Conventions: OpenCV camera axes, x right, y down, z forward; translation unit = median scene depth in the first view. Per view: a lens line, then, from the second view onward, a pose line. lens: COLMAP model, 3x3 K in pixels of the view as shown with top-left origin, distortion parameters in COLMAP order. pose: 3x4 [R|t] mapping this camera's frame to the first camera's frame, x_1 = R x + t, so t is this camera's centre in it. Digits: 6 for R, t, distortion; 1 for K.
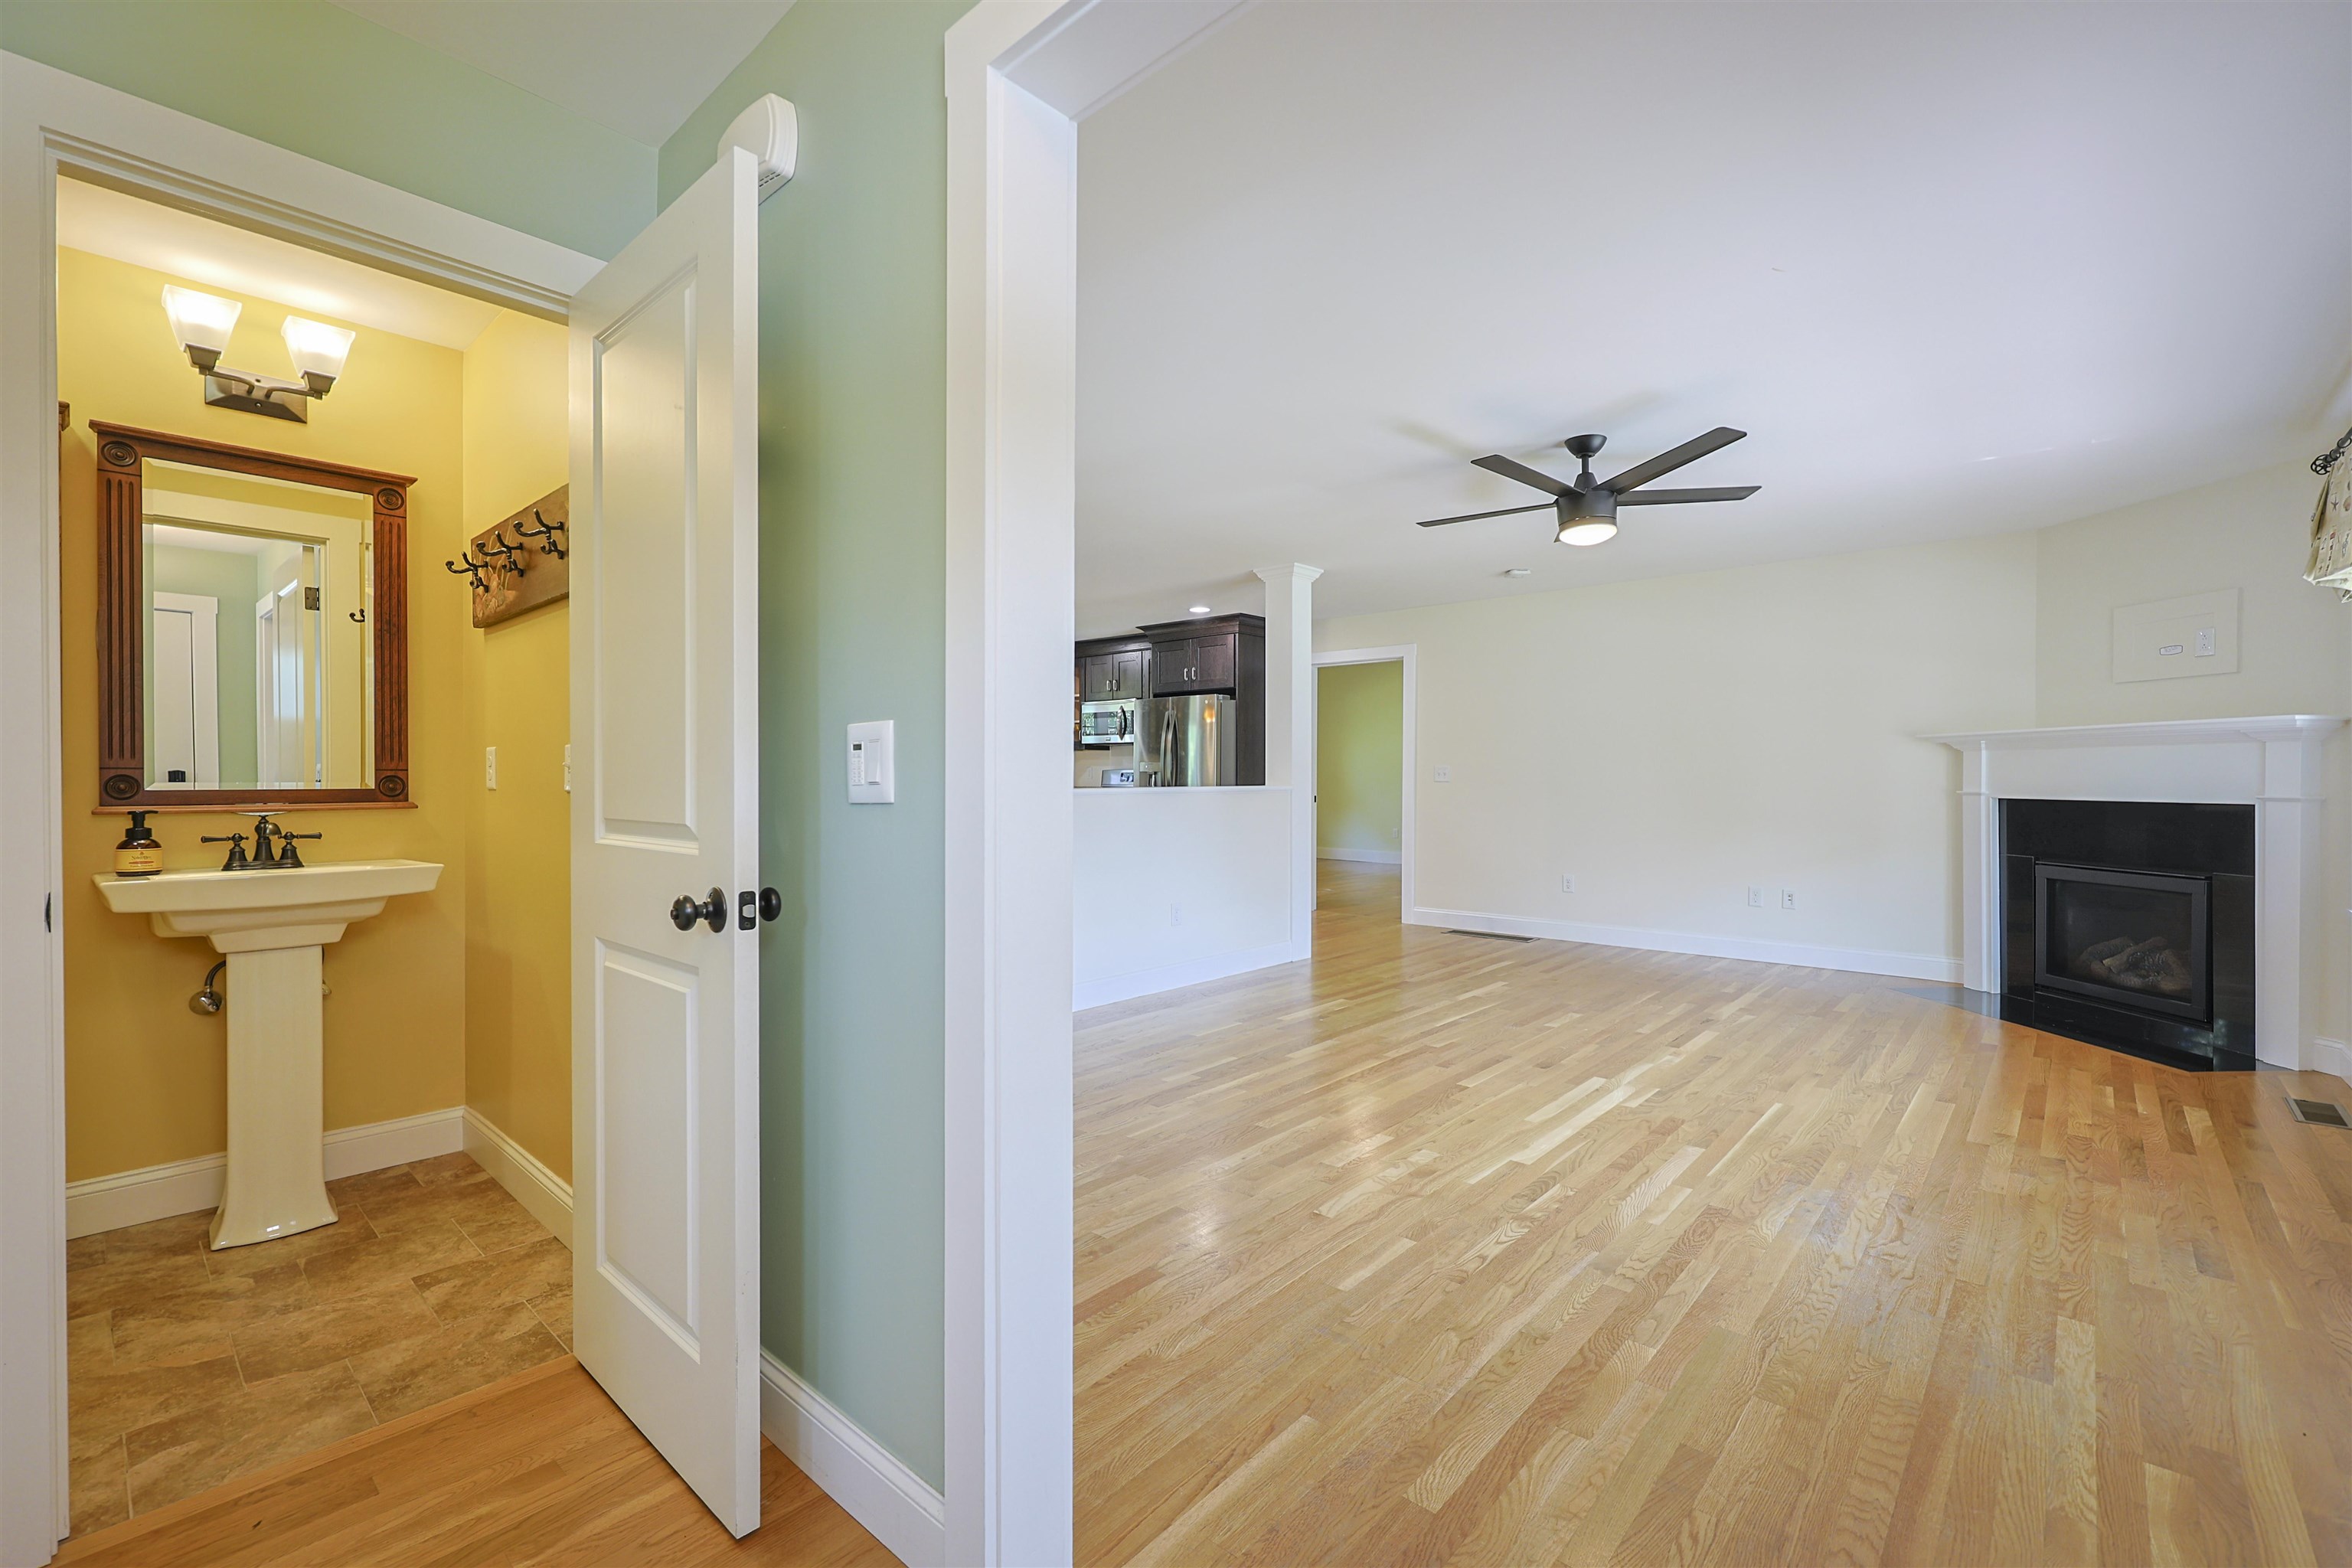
lens RADIAL K [[1008.2, 0, 1171.8], [0, 1008.2, 782.9], [0, 0, 1]] dist [0.000485, 0.000312]
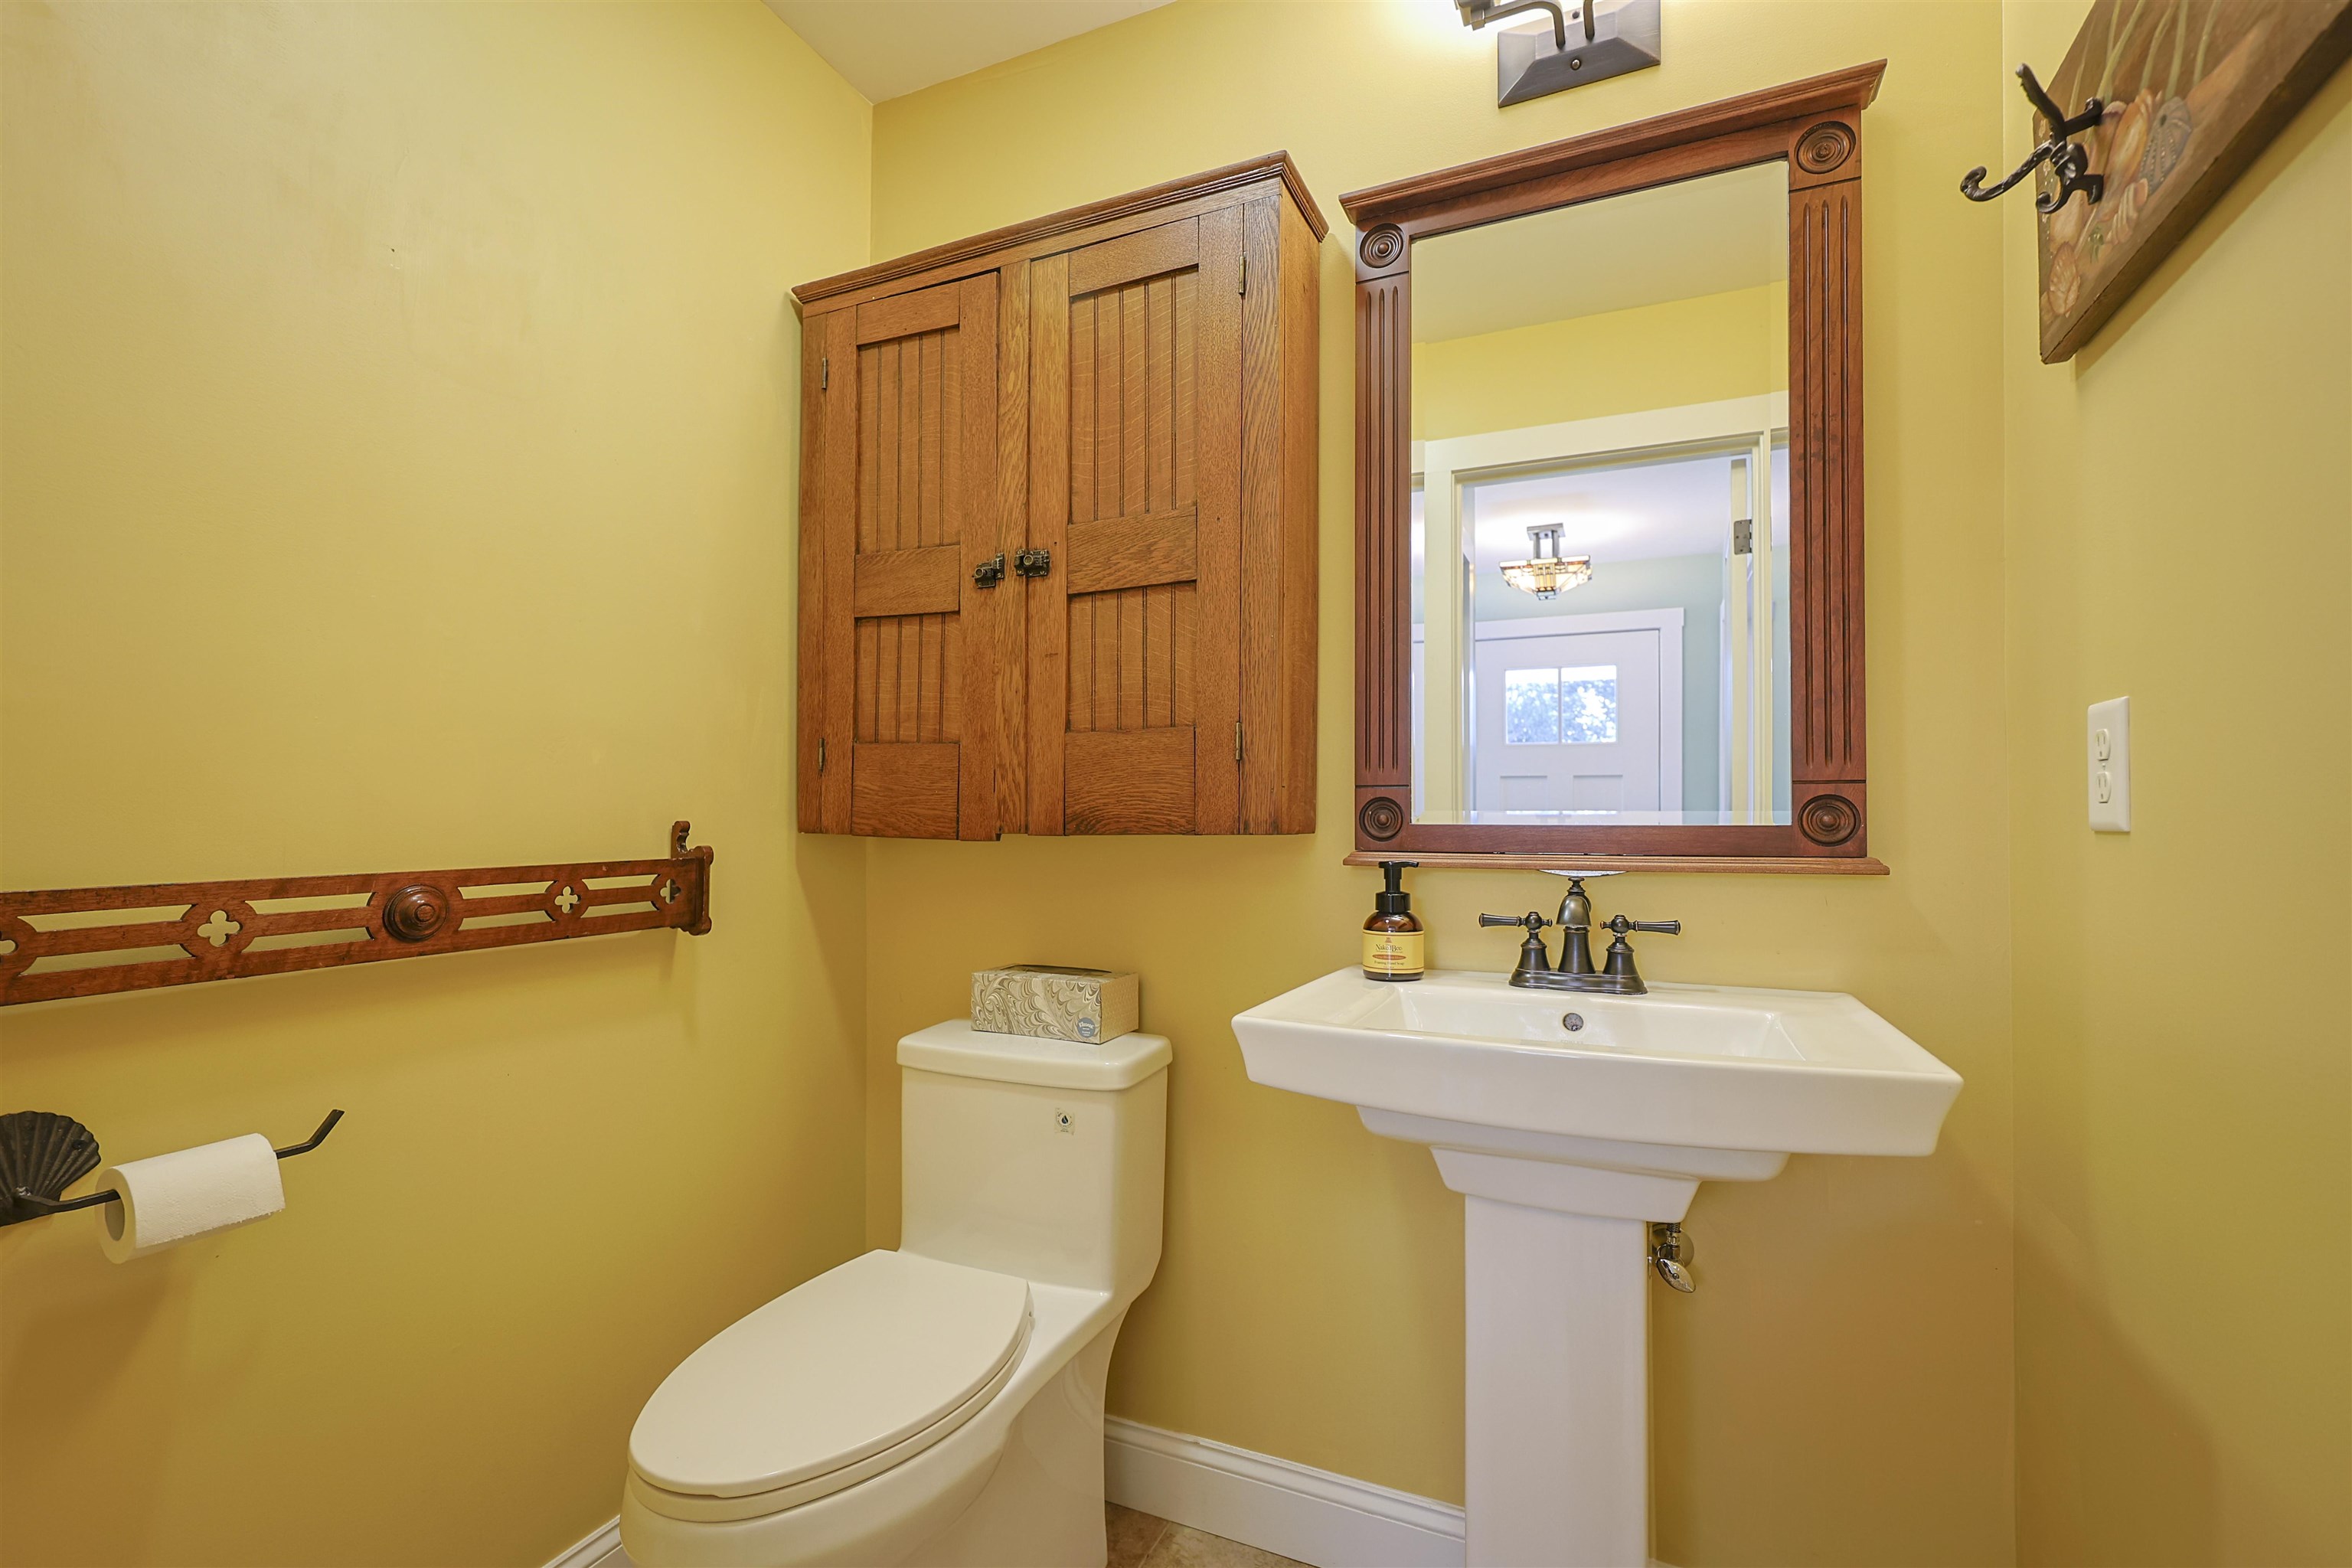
lens RADIAL K [[1008.2, 0, 1180.0], [0, 1008.2, 804.0], [0, 0, 1]] dist [0.000485, 0.000312]
pose [[0.288639, -0.008470, -0.957401, -0.443123], [-0.002657, 0.999950, -0.009647, 0.001391], [0.957434, 0.005328, 0.288602, 0.611800]]
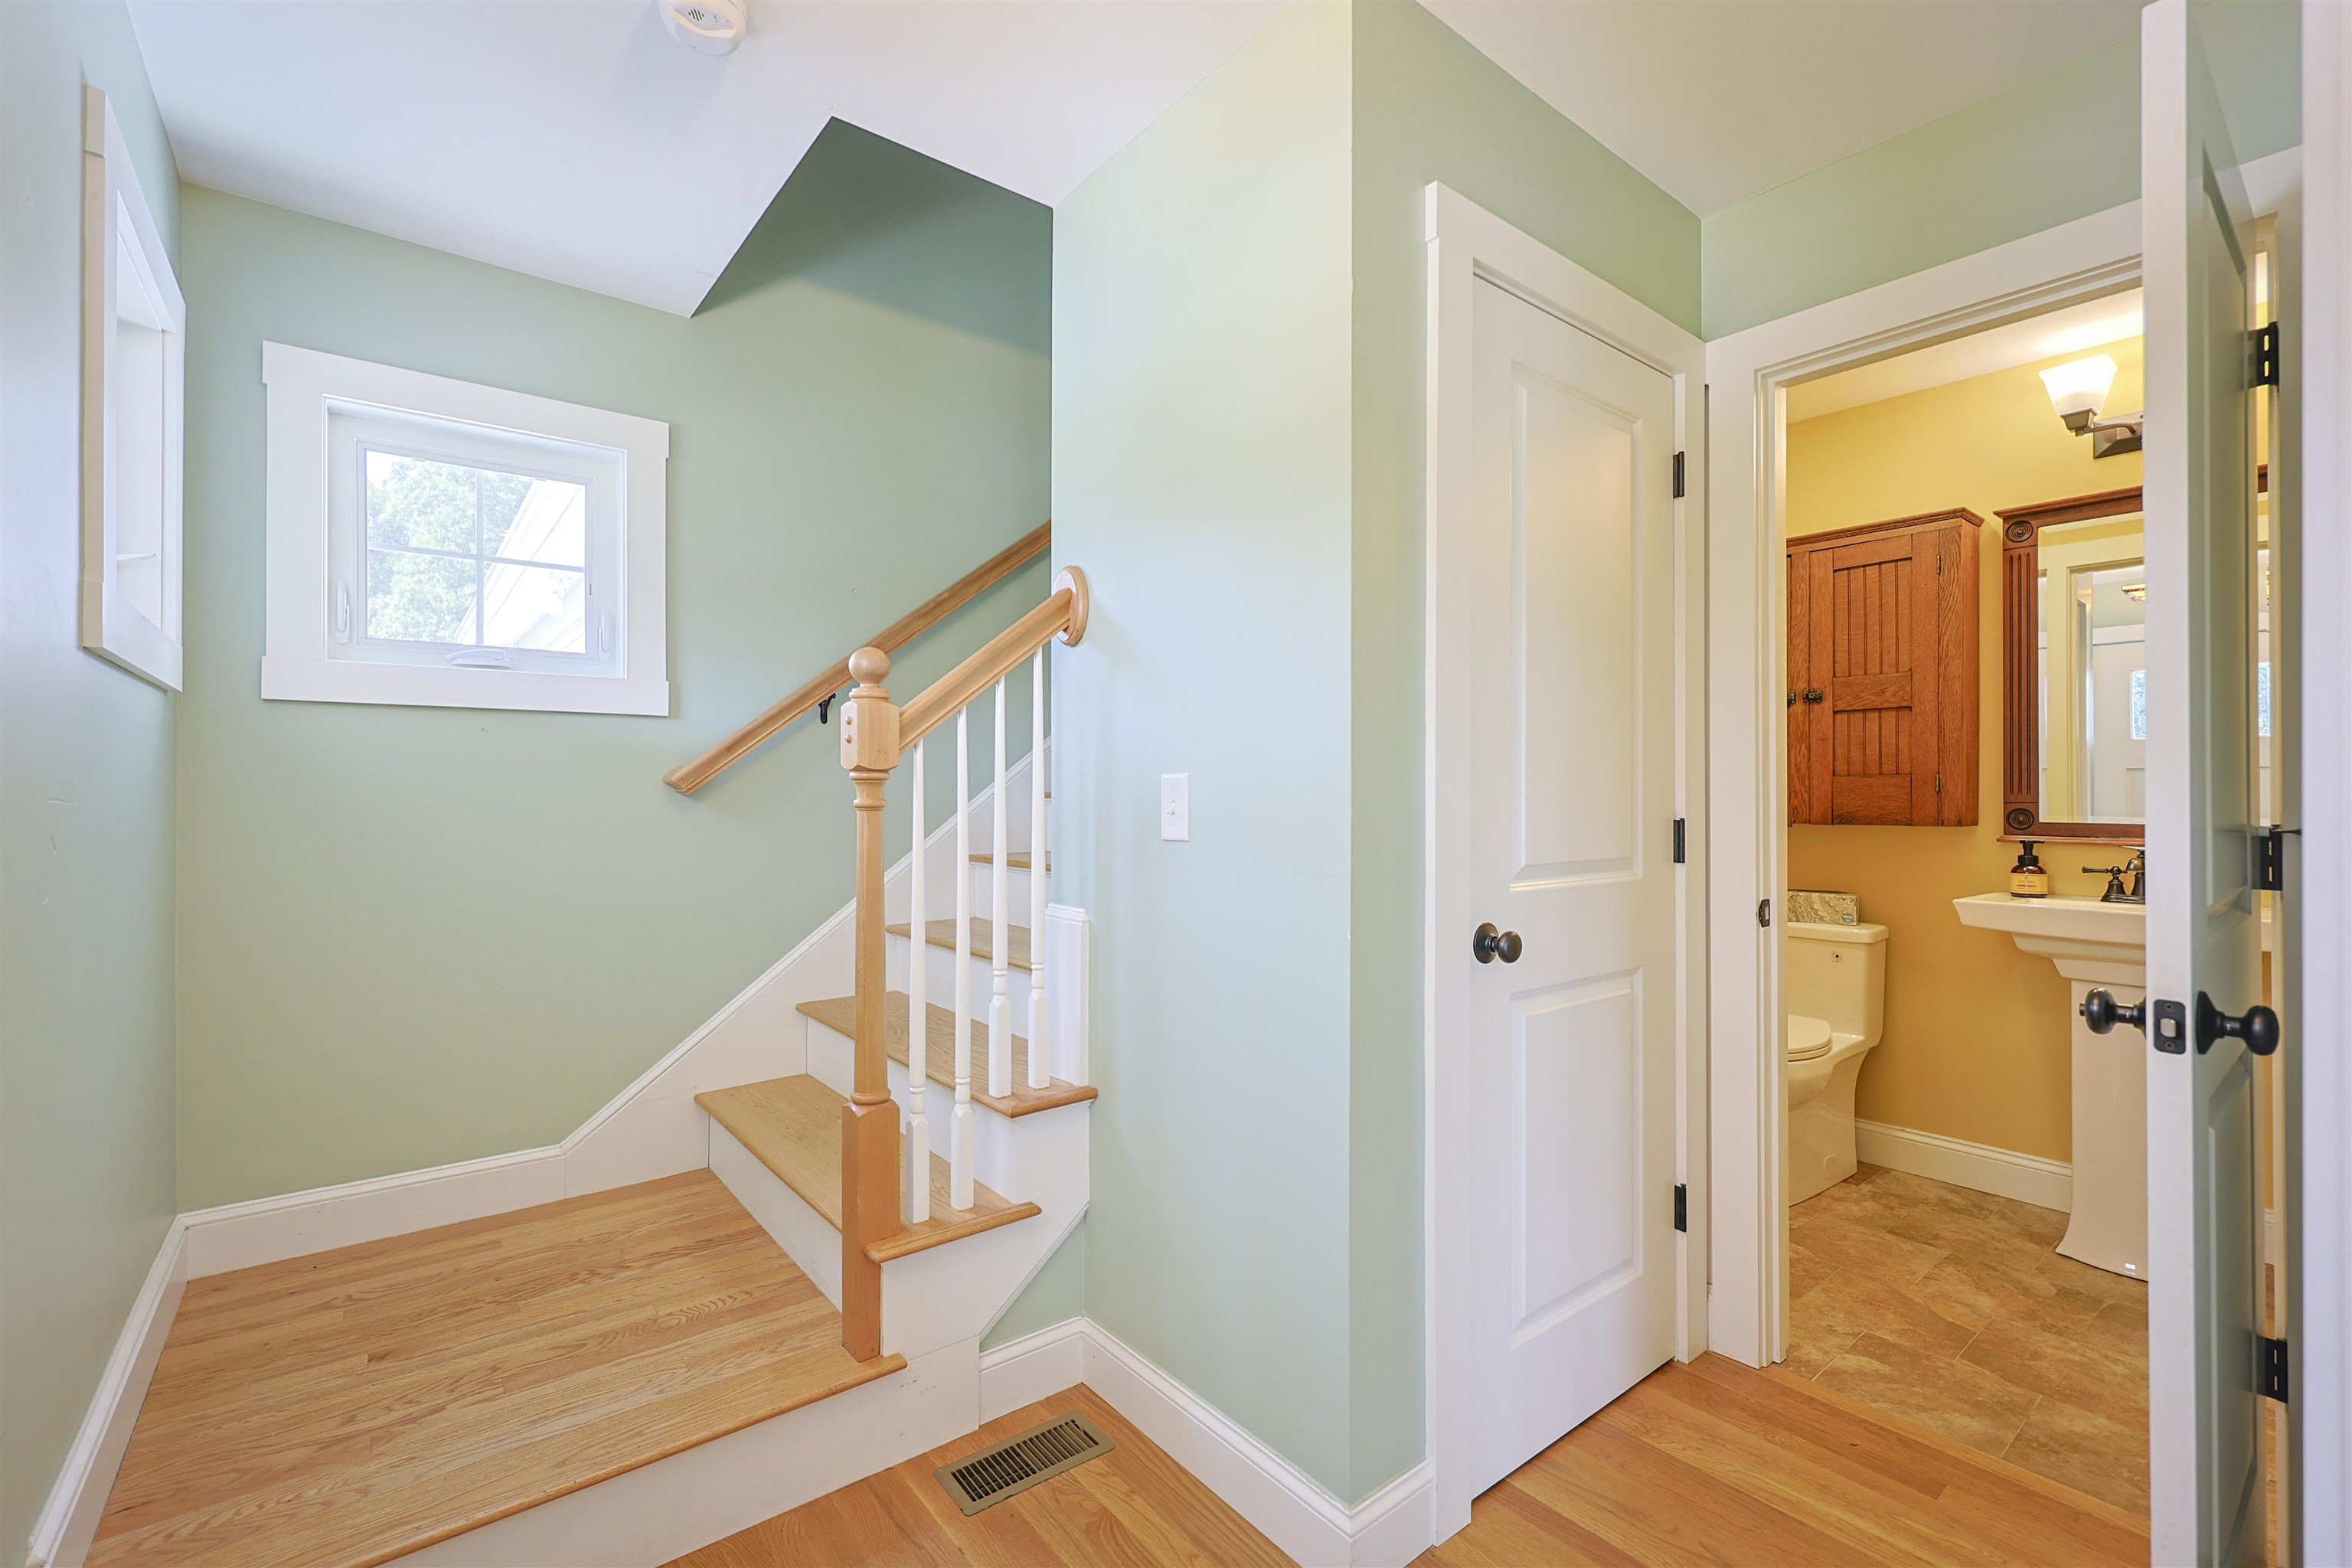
lens RADIAL K [[1008.2, 0, 1197.1], [0, 1008.2, 785.3], [0, 0, 1]] dist [0.000485, 0.000312]
pose [[-0.156000, -0.005889, -0.987739, 0.208068], [-0.002709, 0.999981, -0.005534, -0.021335], [0.987753, 0.001812, -0.156013, 0.210707]]
